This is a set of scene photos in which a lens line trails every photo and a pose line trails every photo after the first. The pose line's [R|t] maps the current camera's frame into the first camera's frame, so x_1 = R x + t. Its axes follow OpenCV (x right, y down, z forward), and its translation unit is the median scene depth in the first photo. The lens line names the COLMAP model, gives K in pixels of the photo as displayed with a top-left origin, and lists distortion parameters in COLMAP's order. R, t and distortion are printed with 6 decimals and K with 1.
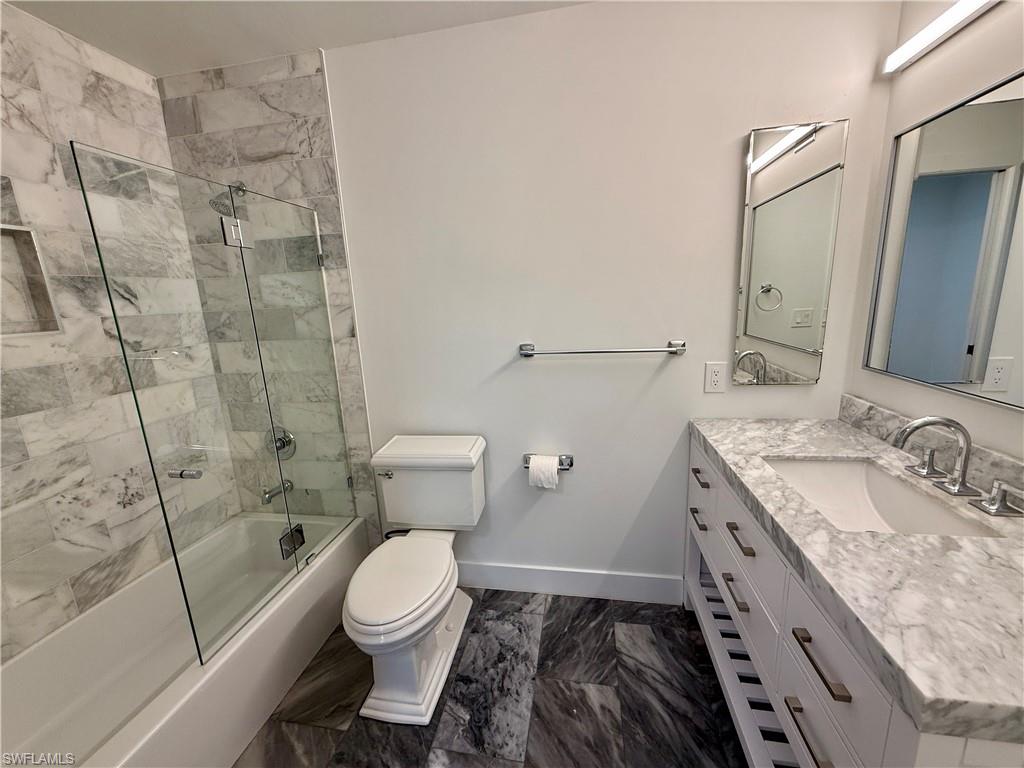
lens RADIAL K [[408.4, 0, 510.3], [0, 408.4, 385.1], [0, 0, 1]] dist [-0.000232, 0.000243]
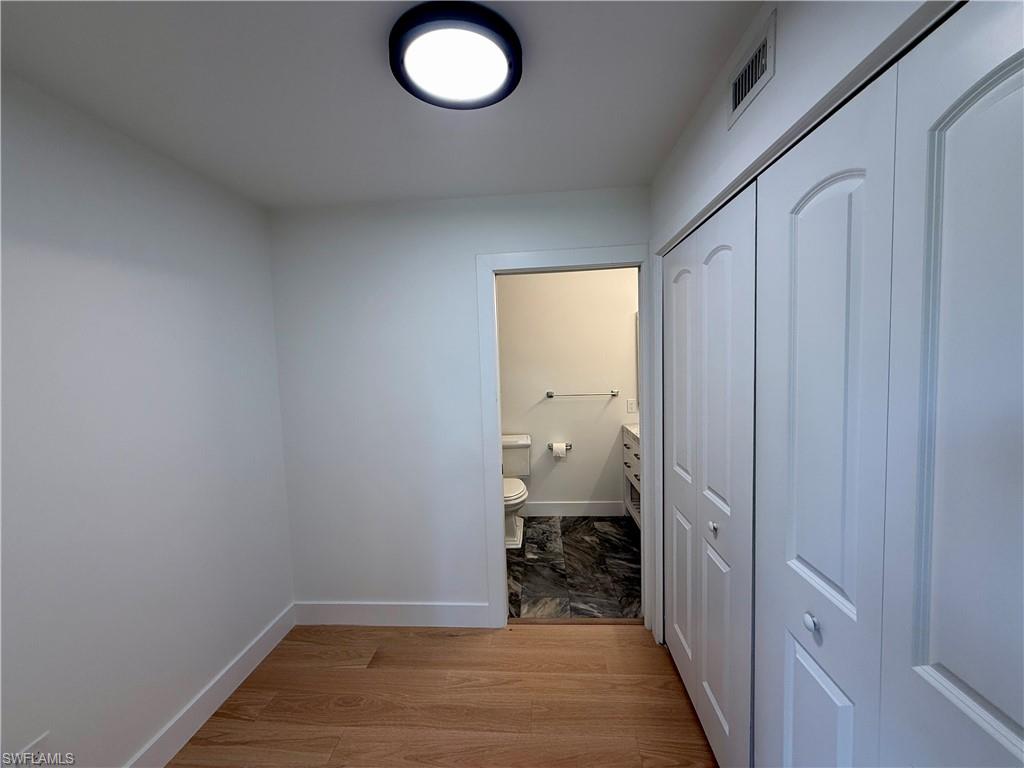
lens RADIAL K [[408.4, 0, 510.3], [0, 408.4, 385.1], [0, 0, 1]] dist [-0.000232, 0.000243]
pose [[0.993802, 0.012066, 0.110512, -0.433426], [0.005467, 0.987584, -0.156995, 0.216066], [-0.111034, 0.156626, 0.981397, -1.192152]]
